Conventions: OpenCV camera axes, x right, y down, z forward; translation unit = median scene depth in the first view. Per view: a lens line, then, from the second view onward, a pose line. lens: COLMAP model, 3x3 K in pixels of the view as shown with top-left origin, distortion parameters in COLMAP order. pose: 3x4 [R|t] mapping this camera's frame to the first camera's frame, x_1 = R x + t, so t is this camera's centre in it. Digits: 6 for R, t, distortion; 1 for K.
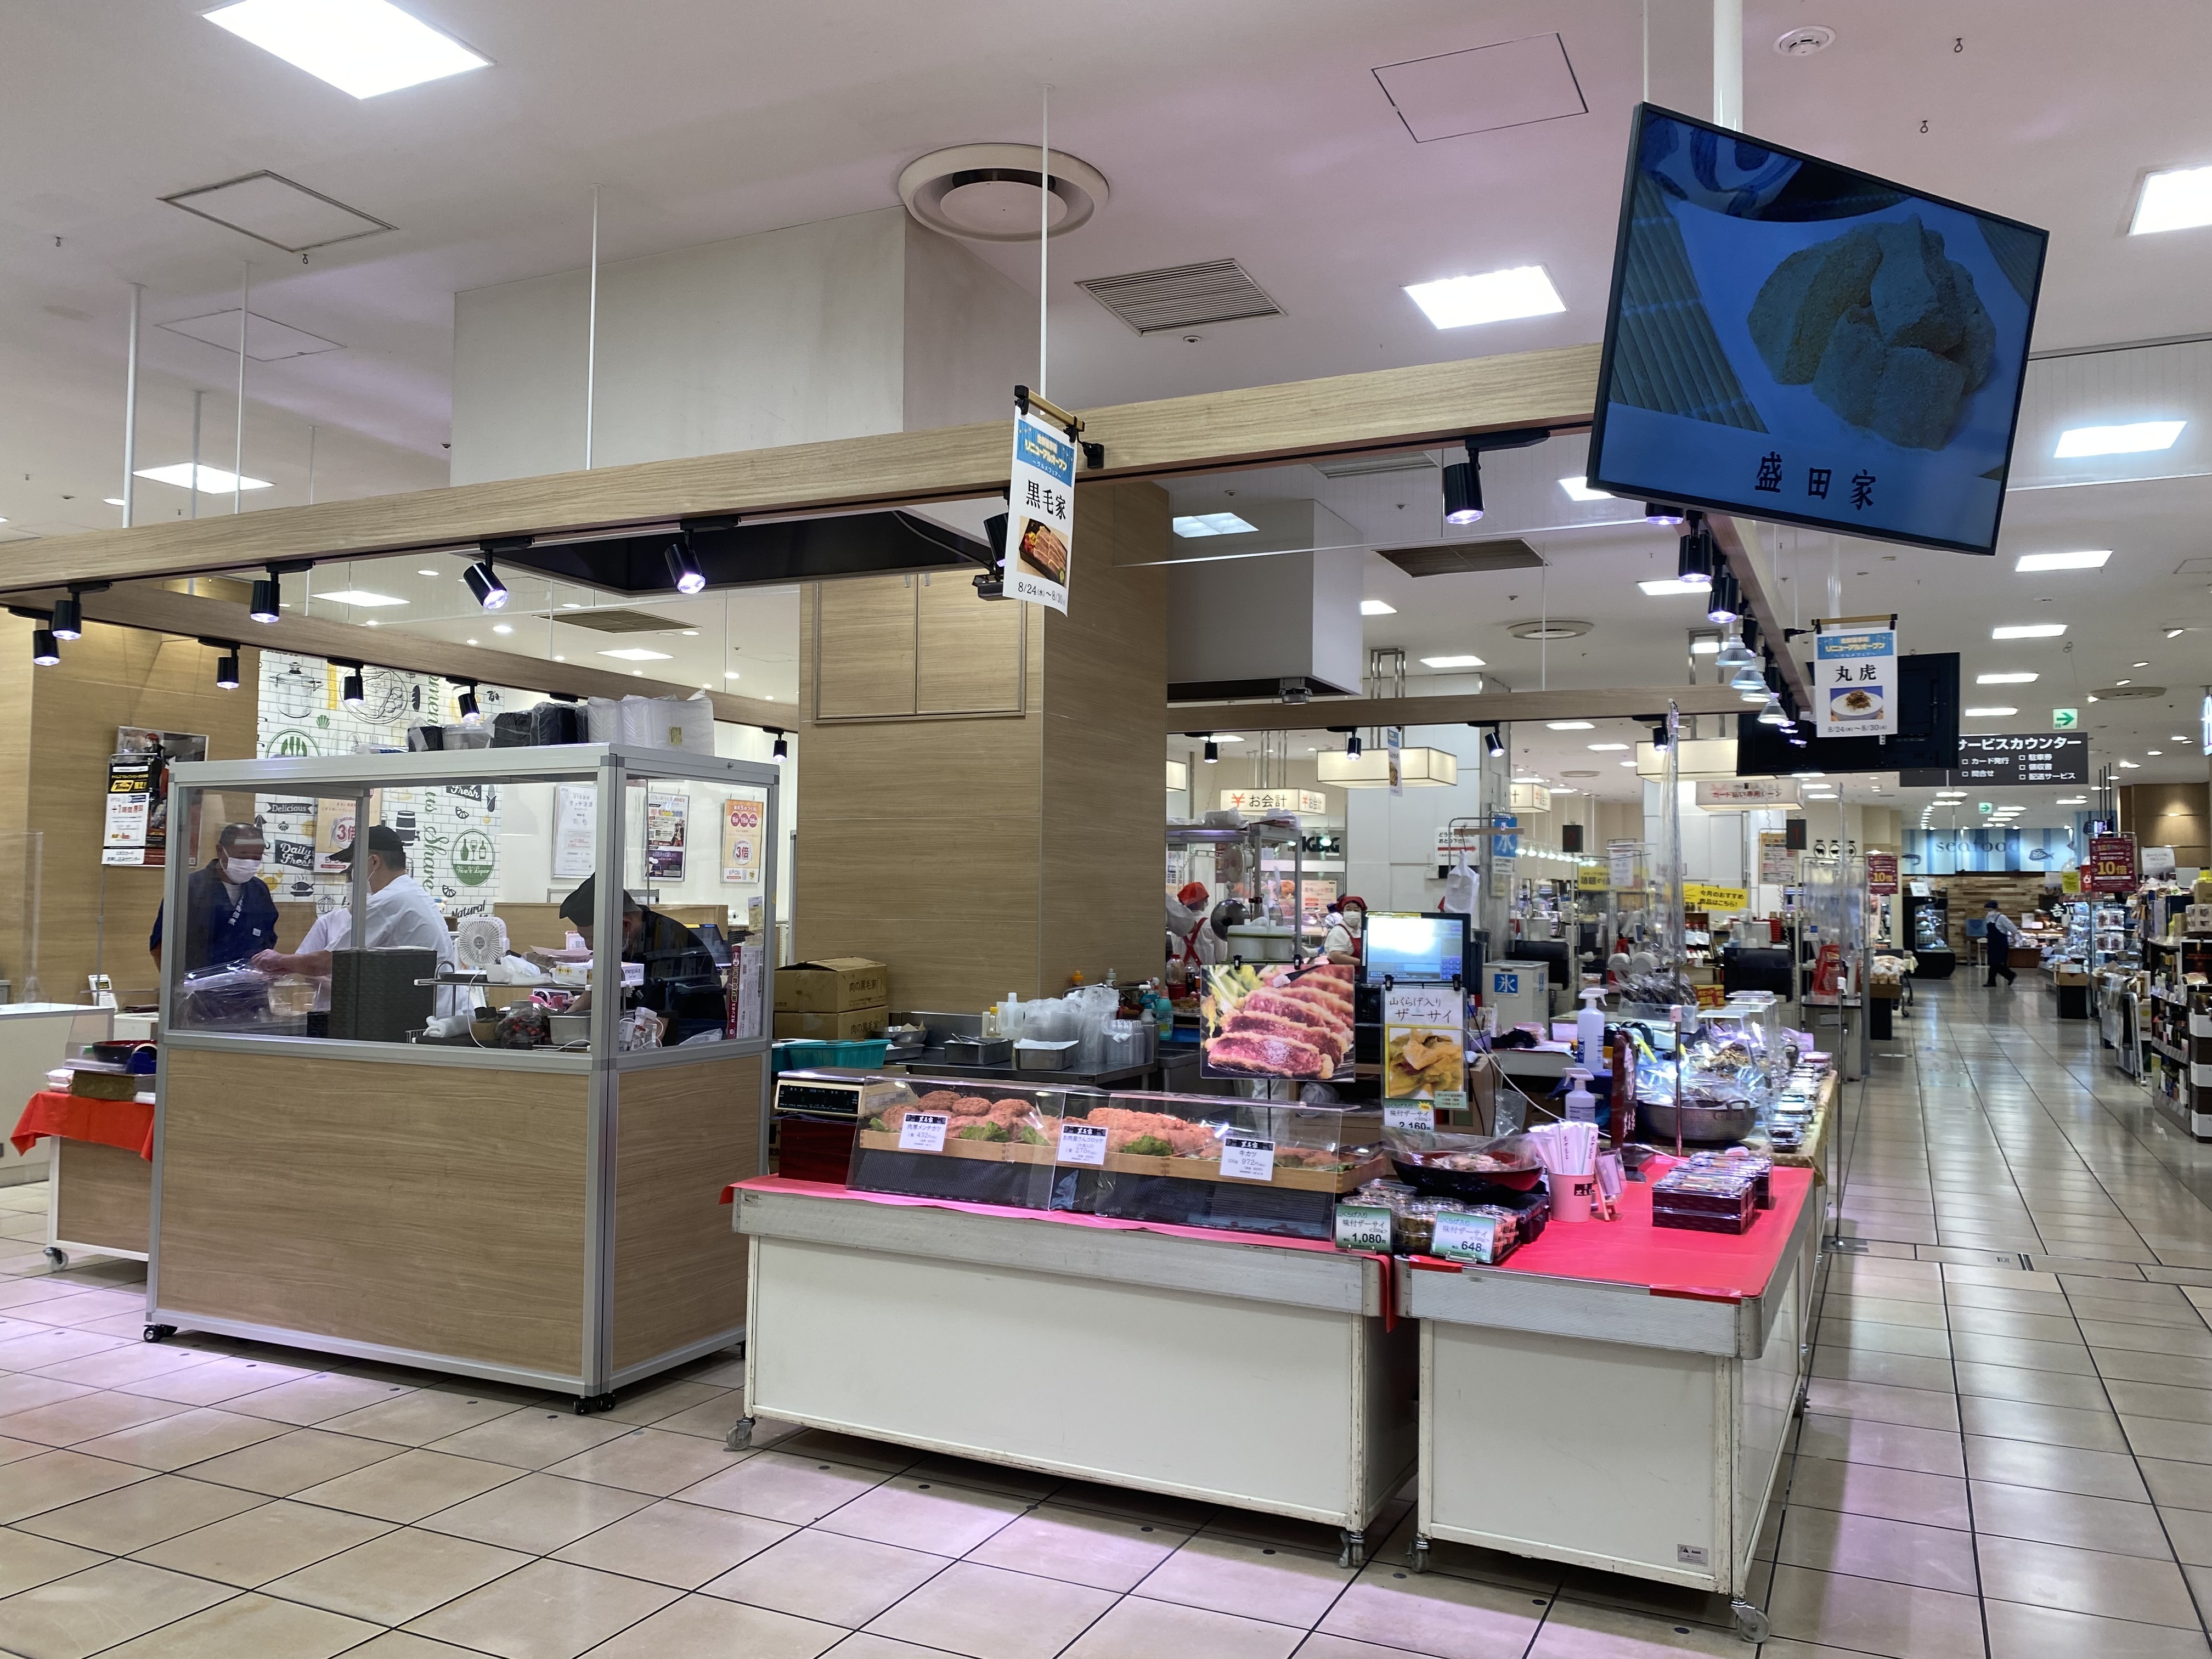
lens RADIAL K [[1654.8, 0, 1071.2], [0, 1654.8, 824.2], [0, 0, 1]] dist [0.052178, -0.037710]
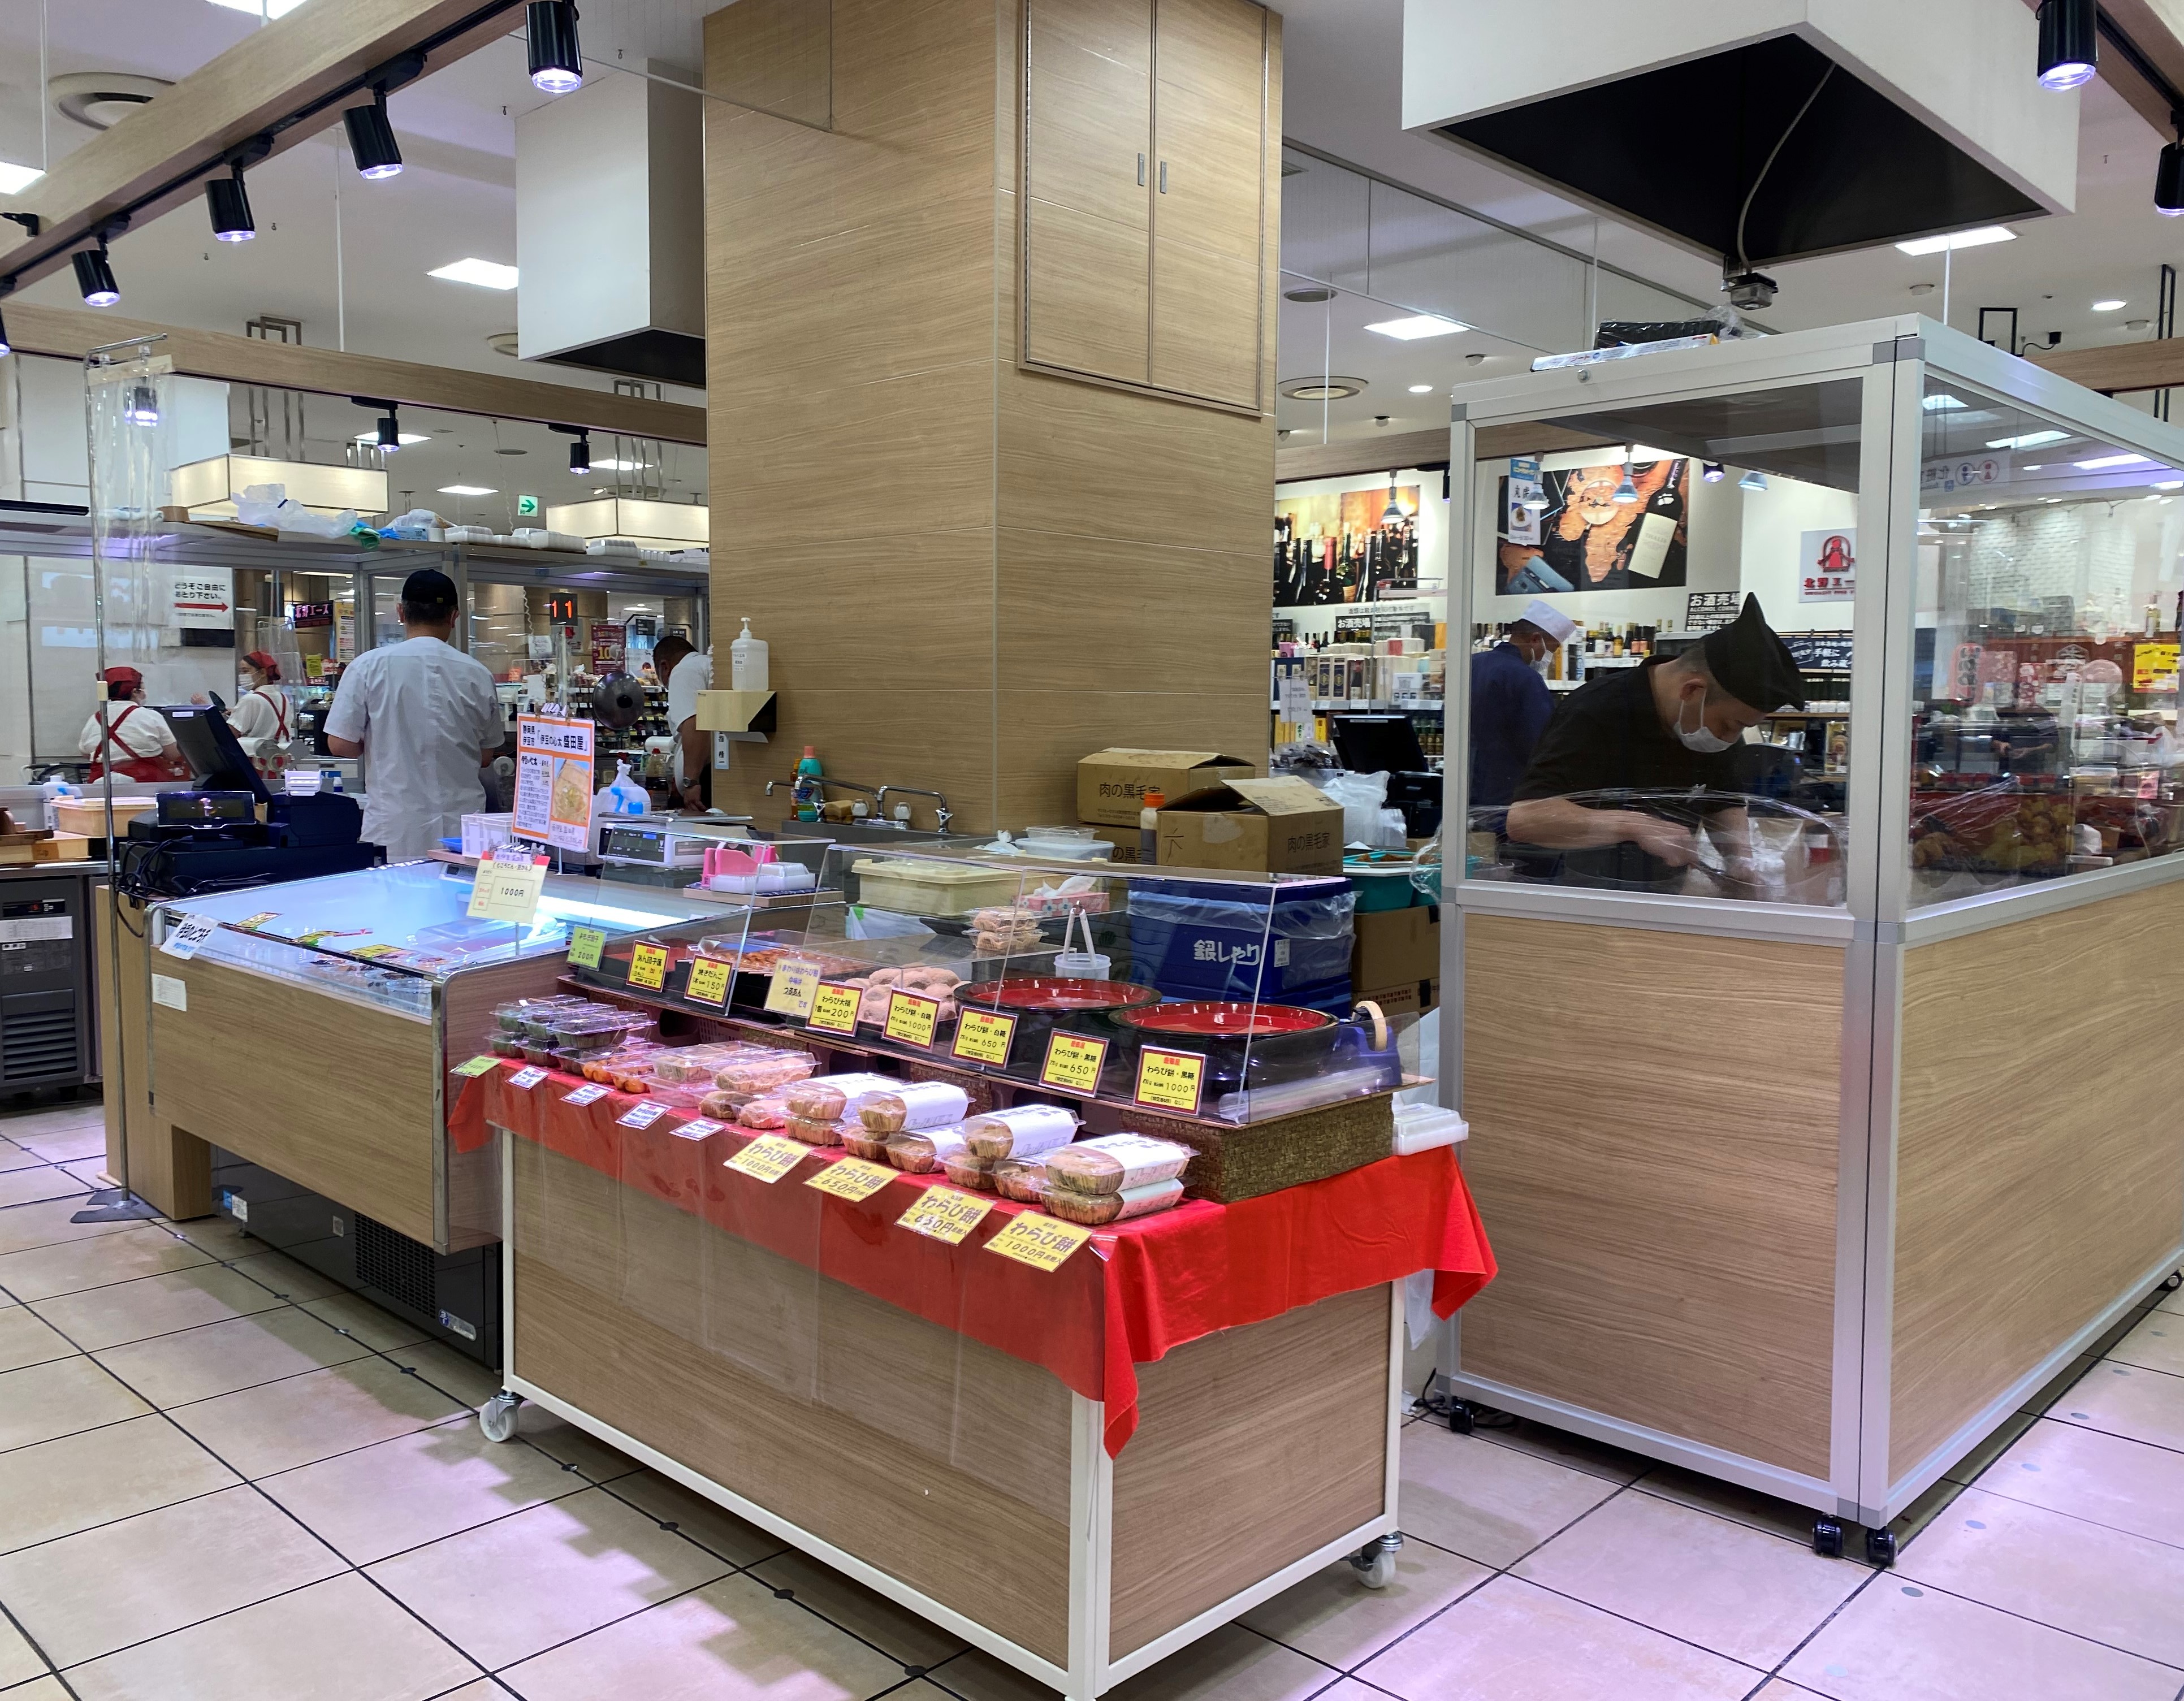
lens RADIAL K [[1759.4, 0, 1090.7], [0, 1759.4, 851.8], [0, 0, 1]] dist [0.032820, -0.001300]
pose [[0.307813, -0.083305, 0.947793, -1.147805], [-0.045465, 0.993734, 0.102108, 0.071138], [-0.950360, -0.074521, 0.302097, 1.143968]]
